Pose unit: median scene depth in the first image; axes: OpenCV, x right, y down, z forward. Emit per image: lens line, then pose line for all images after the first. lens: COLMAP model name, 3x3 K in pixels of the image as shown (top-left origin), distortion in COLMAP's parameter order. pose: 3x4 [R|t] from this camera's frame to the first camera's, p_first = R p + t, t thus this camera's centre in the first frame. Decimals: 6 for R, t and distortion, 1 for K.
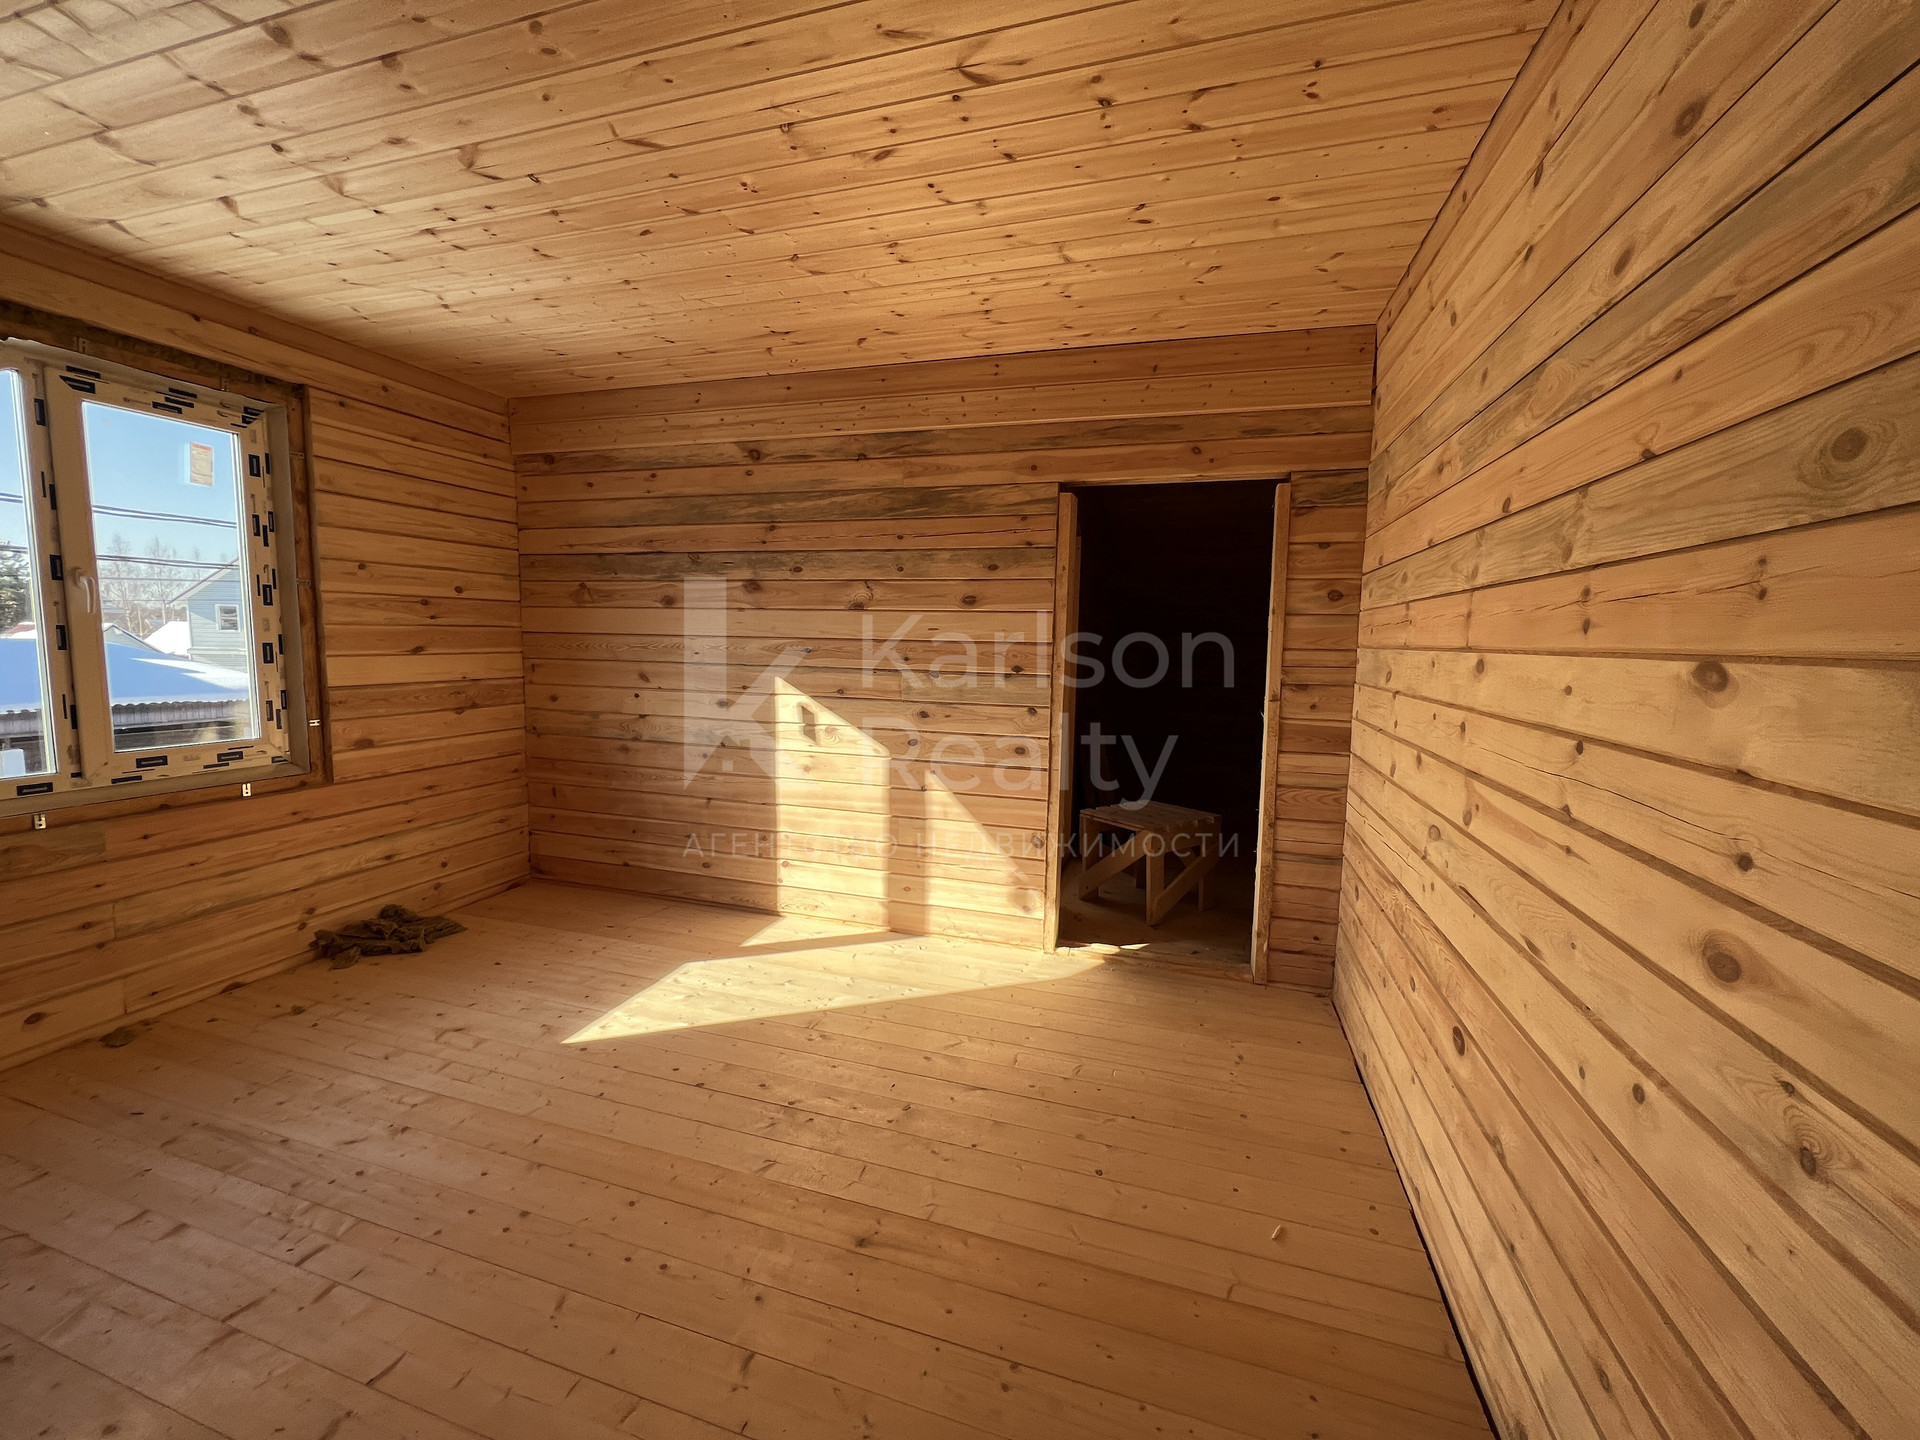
lens RADIAL K [[764.5, 0, 960.3], [0, 764.5, 714.1], [0, 0, 1]] dist [-0.004122, 0.000377]
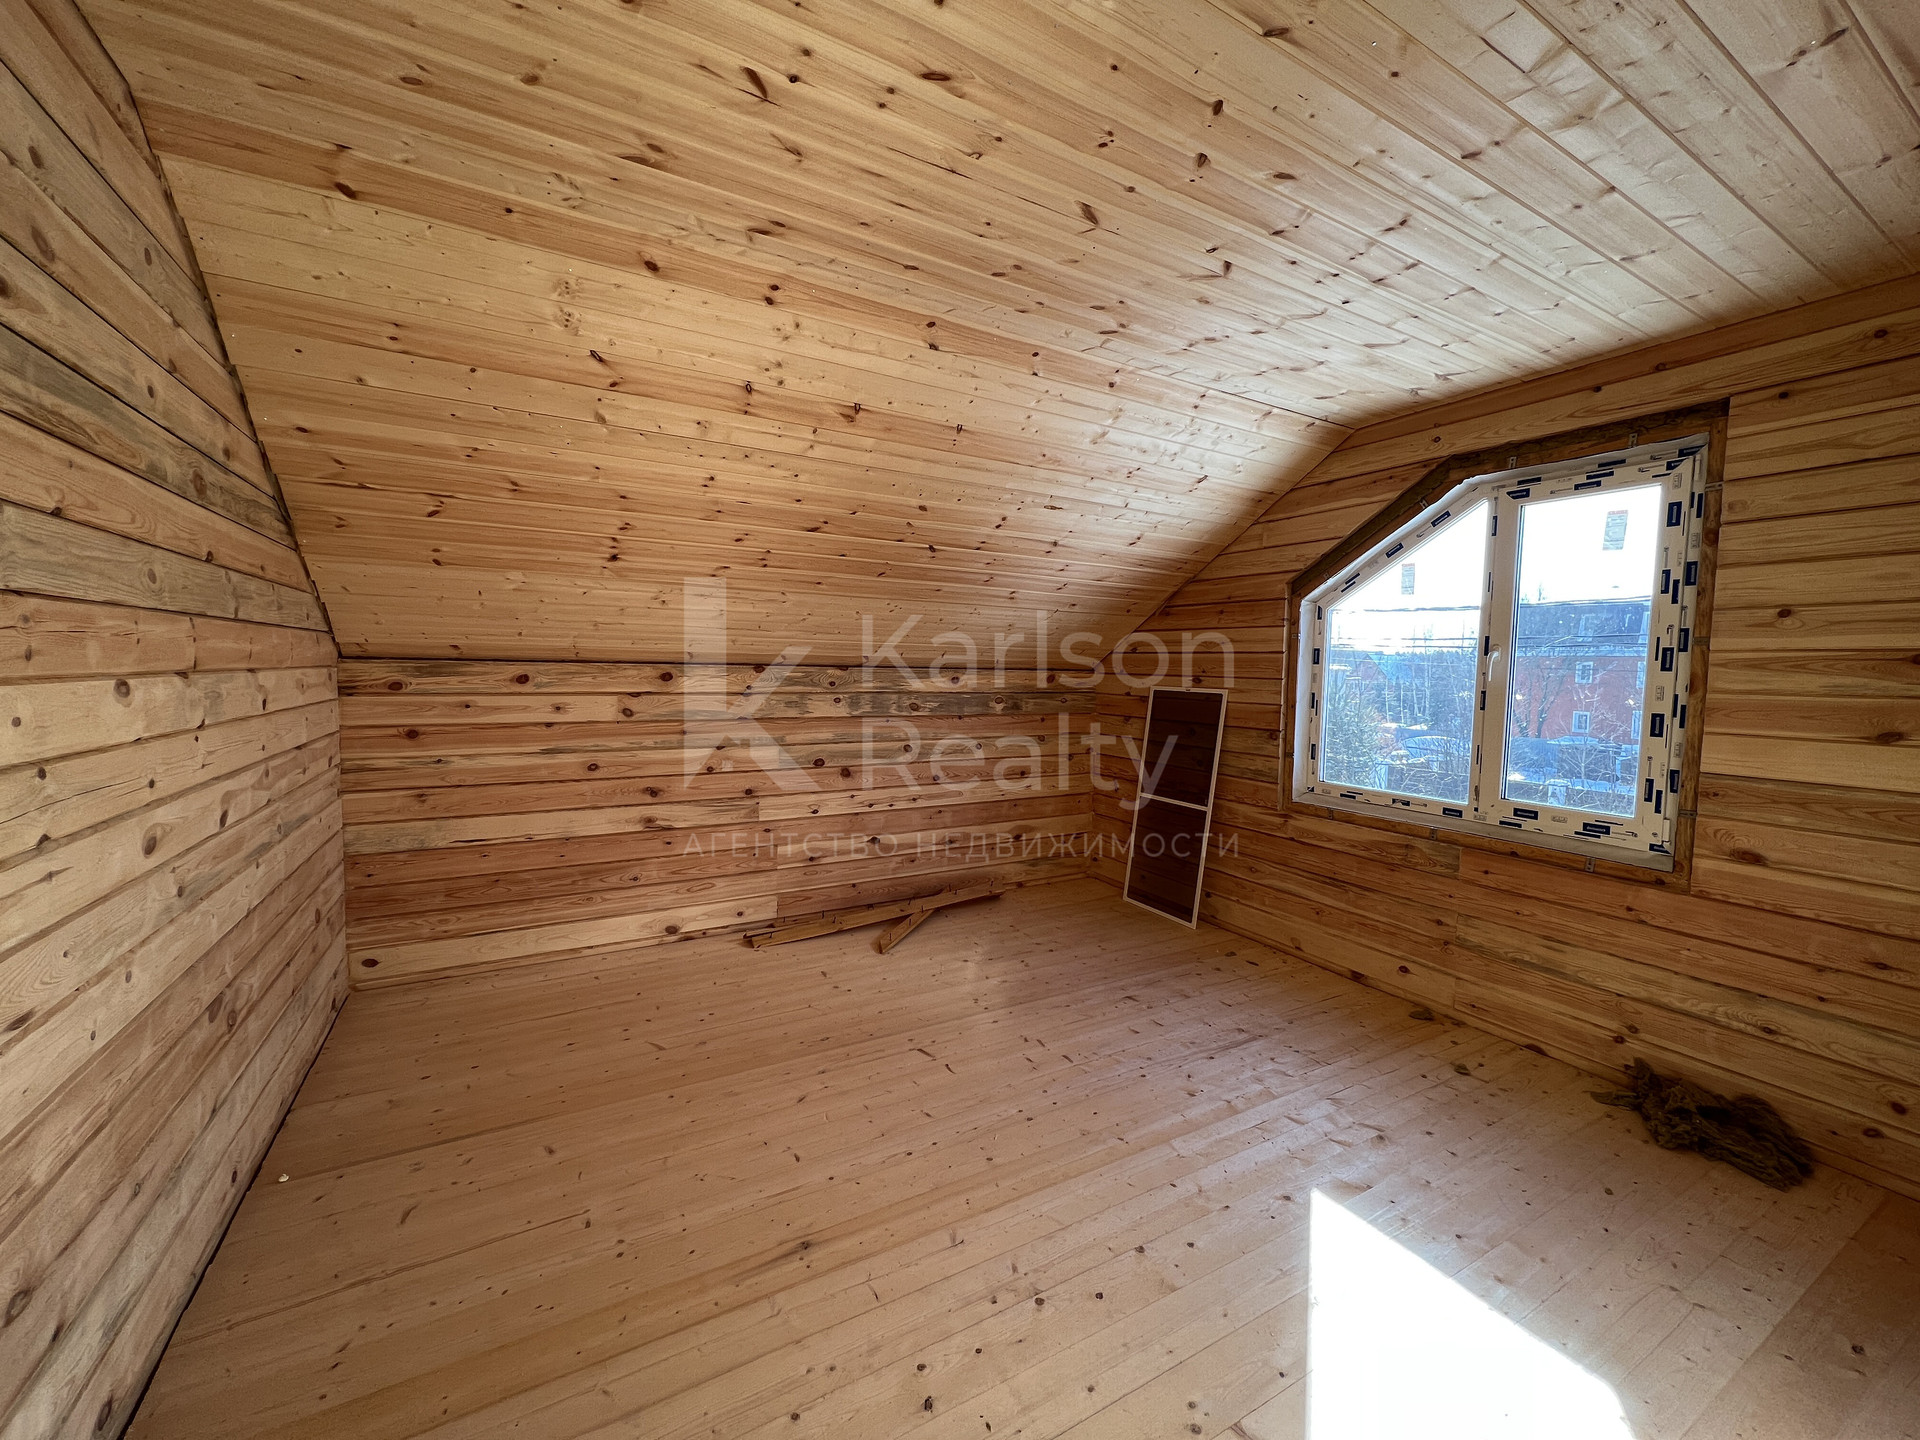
lens RADIAL K [[764.5, 0, 956.7], [0, 764.5, 713.5], [0, 0, 1]] dist [-0.004122, 0.000377]
pose [[-0.690825, 0.012430, -0.722915, 0.288278], [-0.104414, 0.987656, 0.116761, -0.114318], [0.715443, 0.156144, -0.680999, 1.044147]]
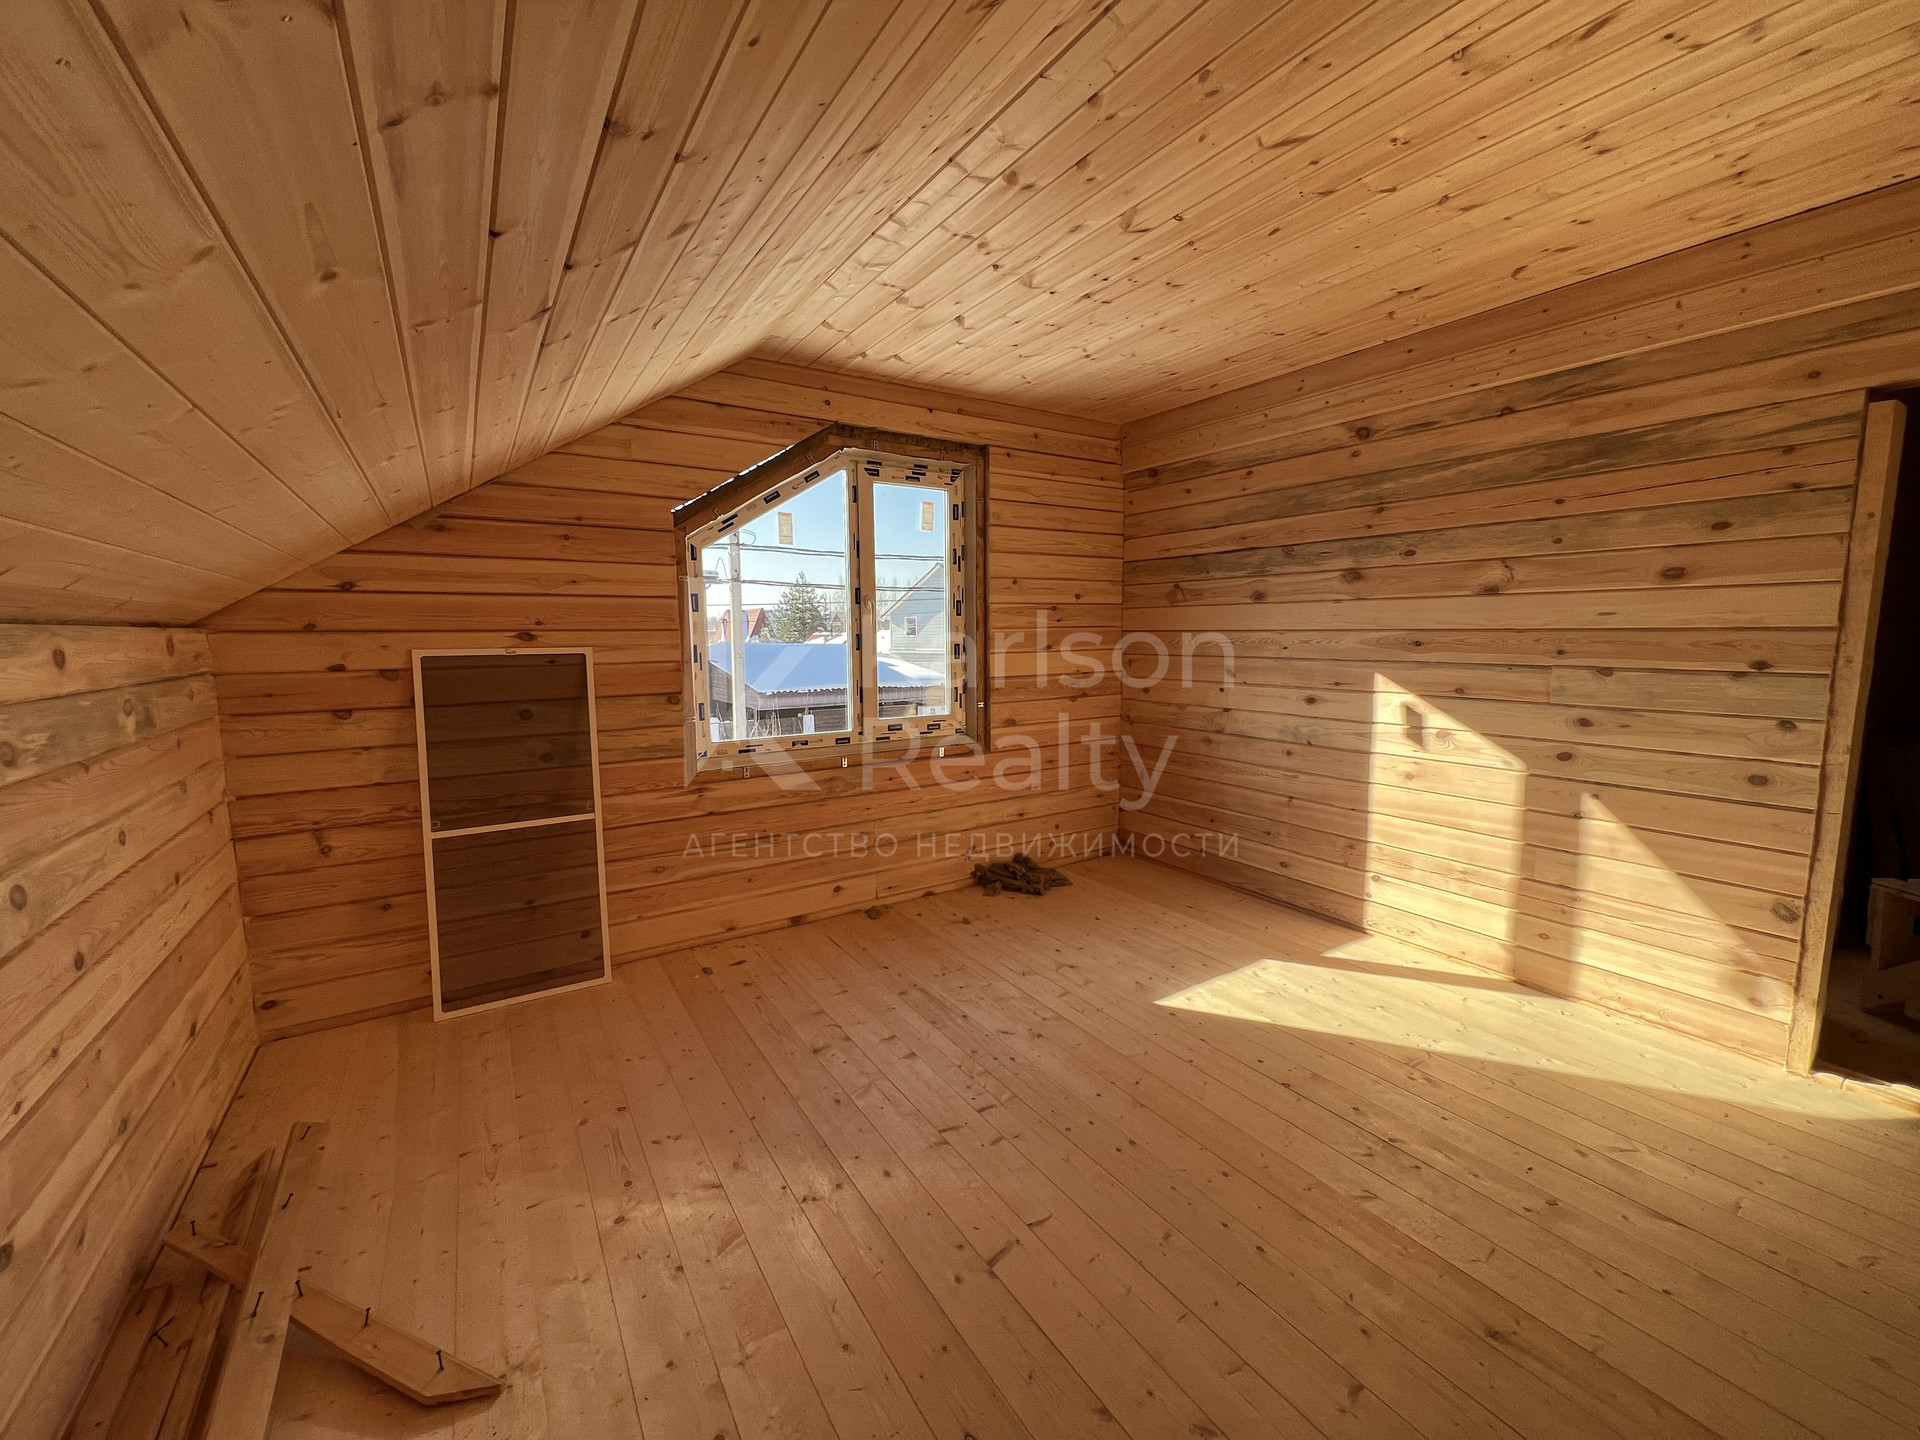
lens RADIAL K [[764.5, 0, 953.1], [0, 764.5, 714.3], [0, 0, 1]] dist [-0.004122, 0.000377]
pose [[0.762357, 0.044695, -0.645612, -0.042395], [-0.040856, 0.998946, 0.020912, 0.002853], [0.645866, 0.010434, 0.763379, -0.029914]]
